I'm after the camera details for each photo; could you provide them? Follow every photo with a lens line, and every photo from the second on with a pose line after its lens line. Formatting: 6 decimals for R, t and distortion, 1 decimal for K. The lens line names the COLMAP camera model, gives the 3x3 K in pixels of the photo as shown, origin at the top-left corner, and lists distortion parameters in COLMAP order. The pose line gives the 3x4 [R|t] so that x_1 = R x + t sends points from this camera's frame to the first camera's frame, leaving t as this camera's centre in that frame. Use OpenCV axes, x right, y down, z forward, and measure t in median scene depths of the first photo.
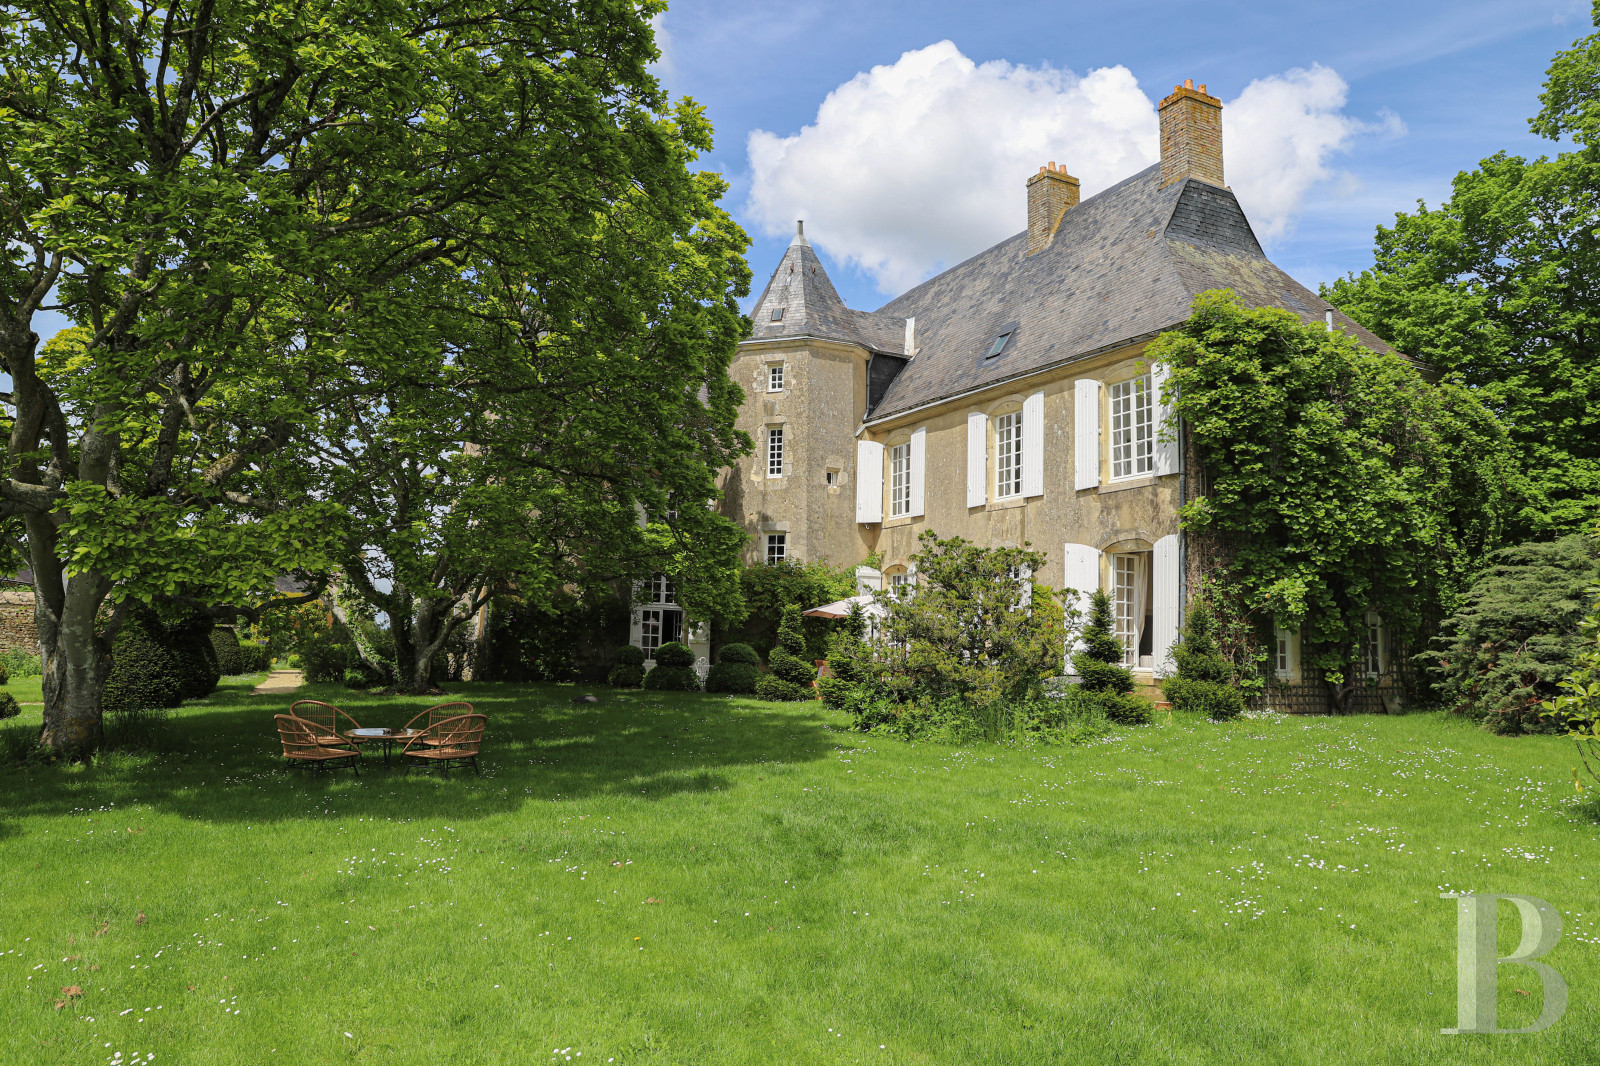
lens RADIAL K [[1122.2, 0, 758.1], [0, 1122.2, 515.6], [0, 0, 1]] dist [-0.055225, 0.006219]
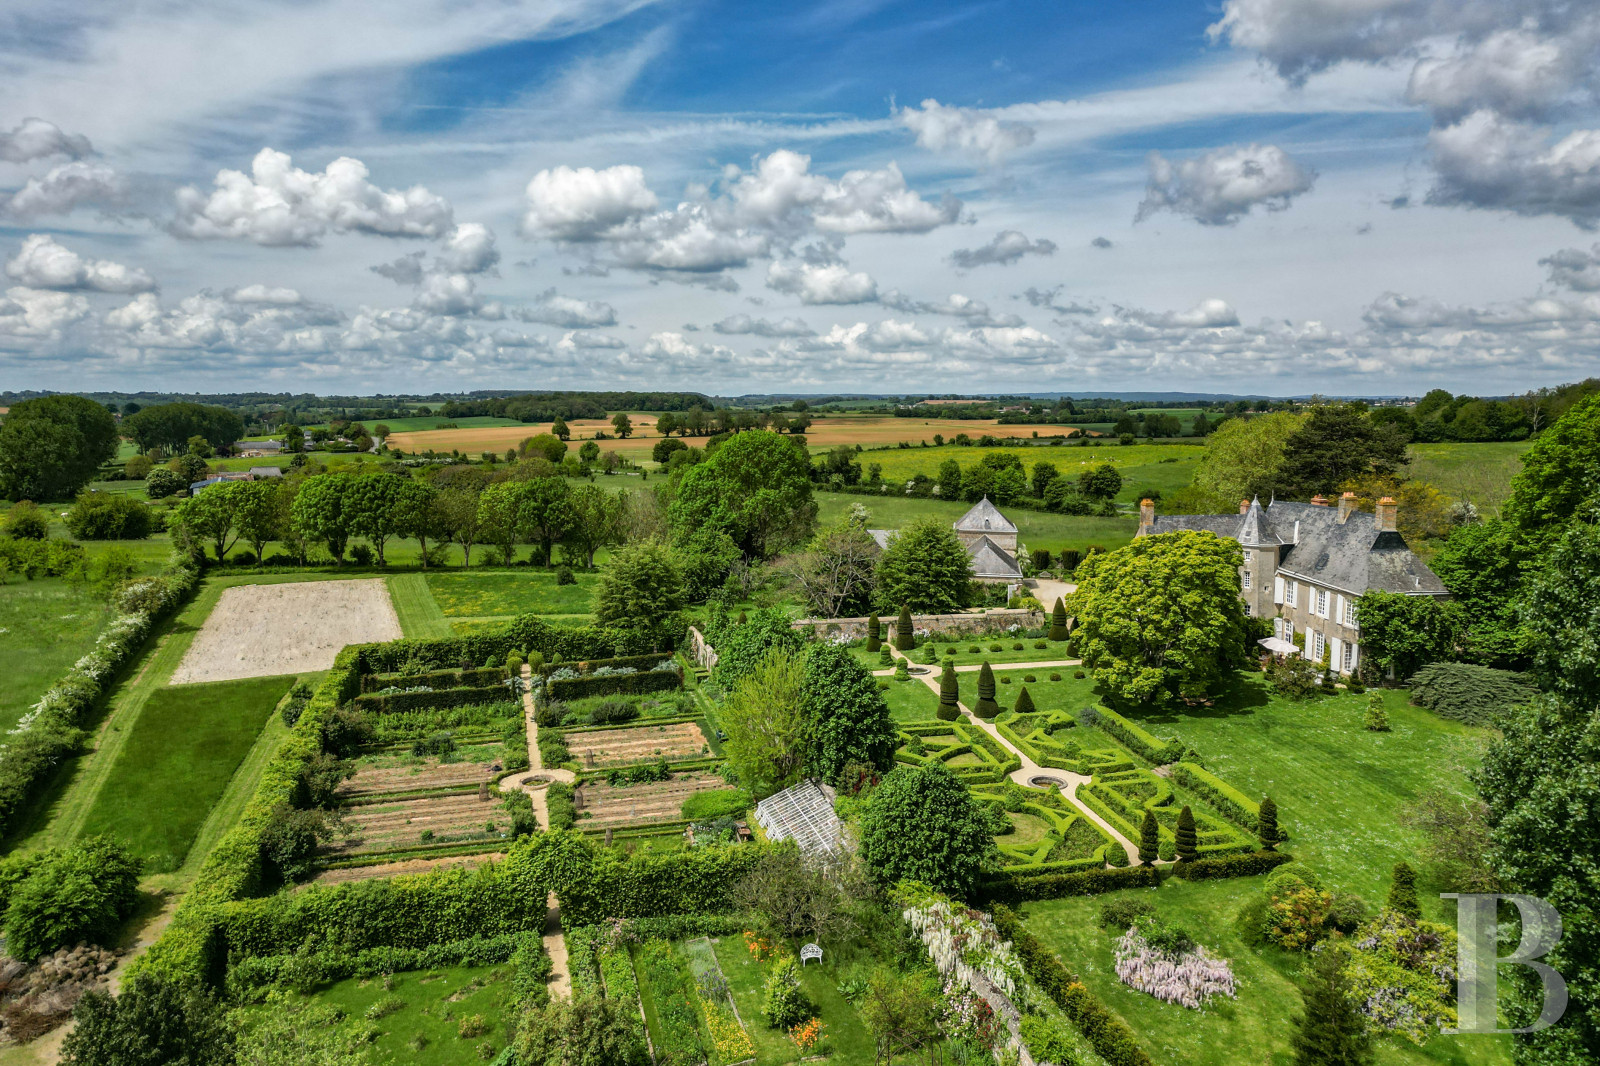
lens RADIAL K [[1141.1, 0, 778.1], [0, 1141.1, 504.3], [0, 0, 1]] dist [0.045921, 0.001474]
pose [[0.947386, 0.002946, -0.320080, -0.236964], [0.065148, 0.977254, 0.201820, -1.190516], [0.313394, -0.212054, 0.925644, -2.822775]]
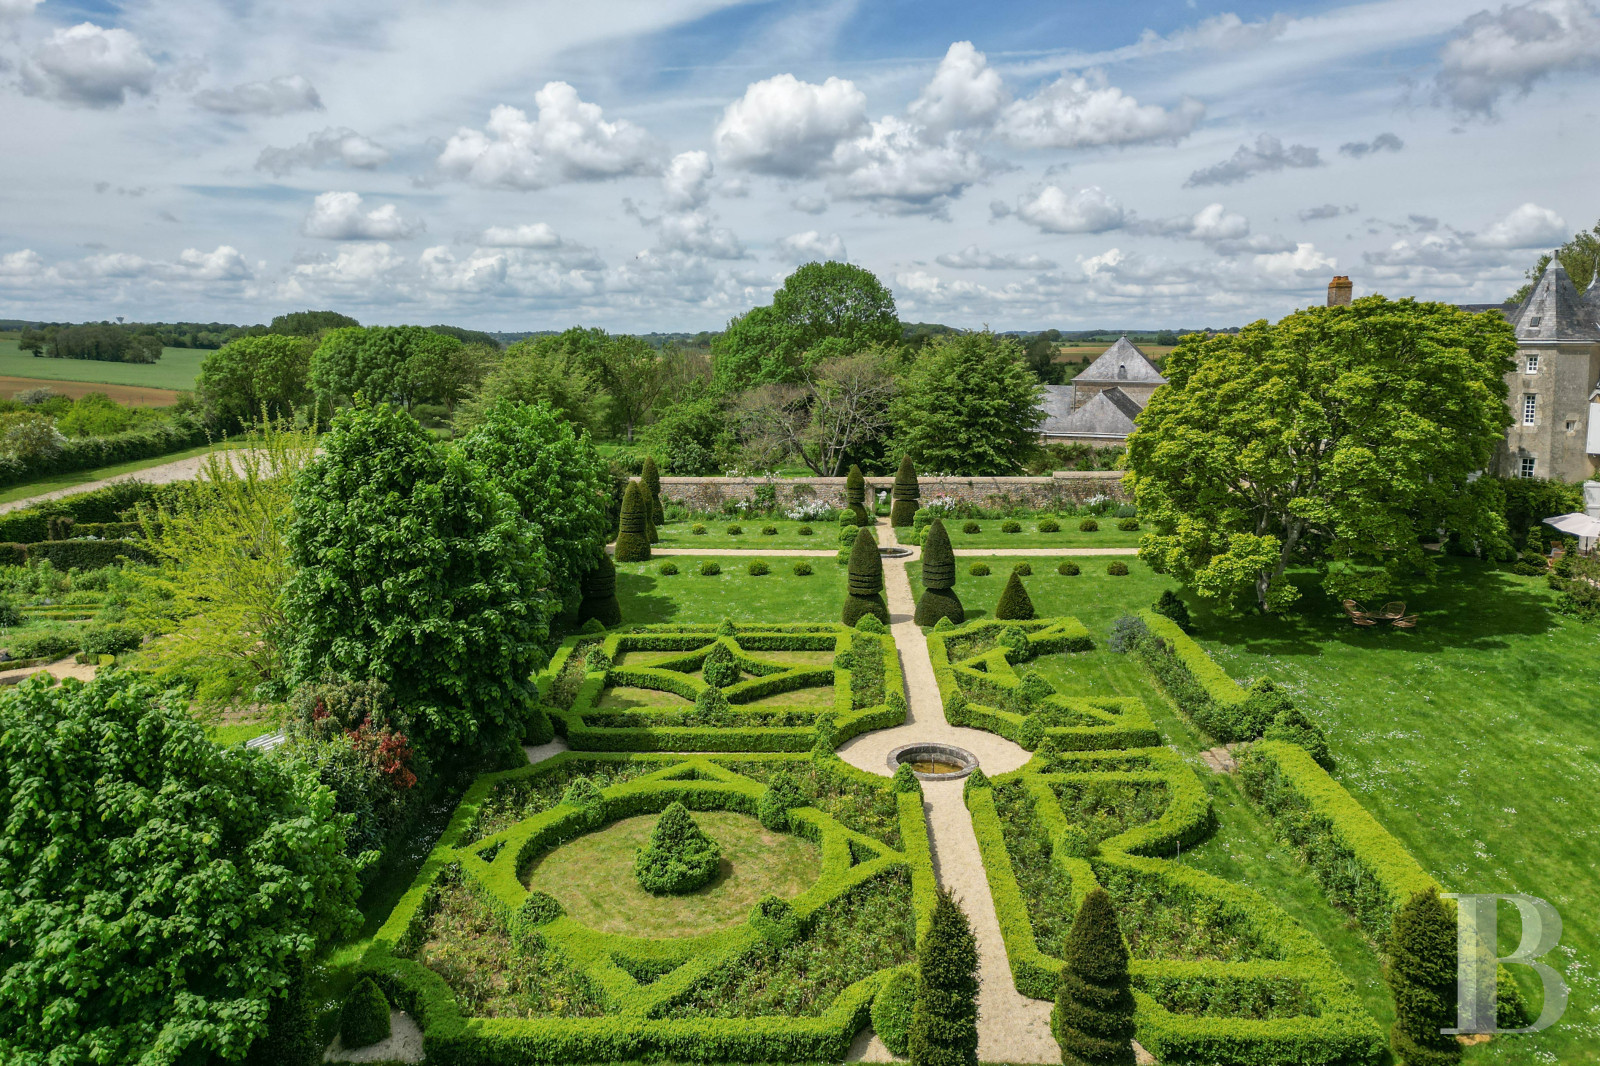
lens RADIAL K [[1129.3, 0, 800.5], [0, 1129.3, 465.6], [0, 0, 1]] dist [0.110688, -0.094597]
pose [[0.855901, 0.030289, -0.516252, -0.021689], [0.086651, 0.975770, 0.200908, -0.492467], [0.509828, -0.216691, 0.832538, -1.208539]]
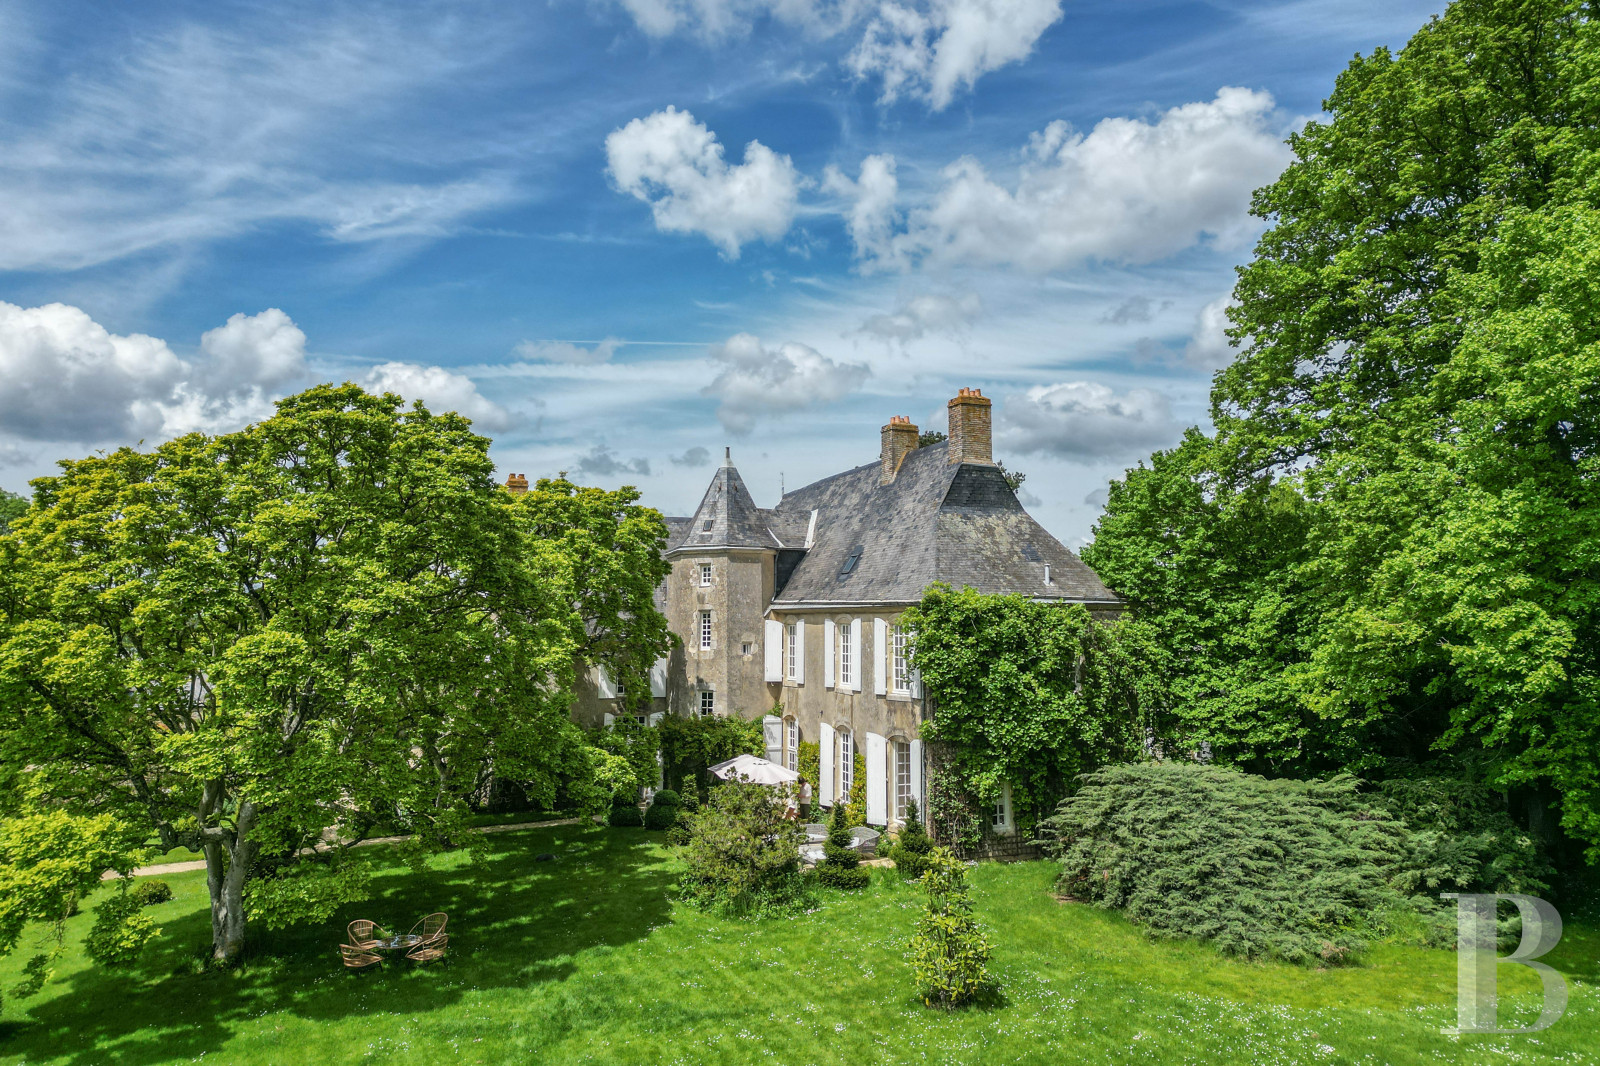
lens RADIAL K [[1129.3, 0, 800.5], [0, 1129.3, 465.6], [0, 0, 1]] dist [0.110688, -0.094597]
pose [[0.999105, -0.033576, -0.025725, 0.204724], [0.032894, 0.999107, -0.026501, -0.256620], [0.026591, 0.025631, 0.999318, -0.469706]]
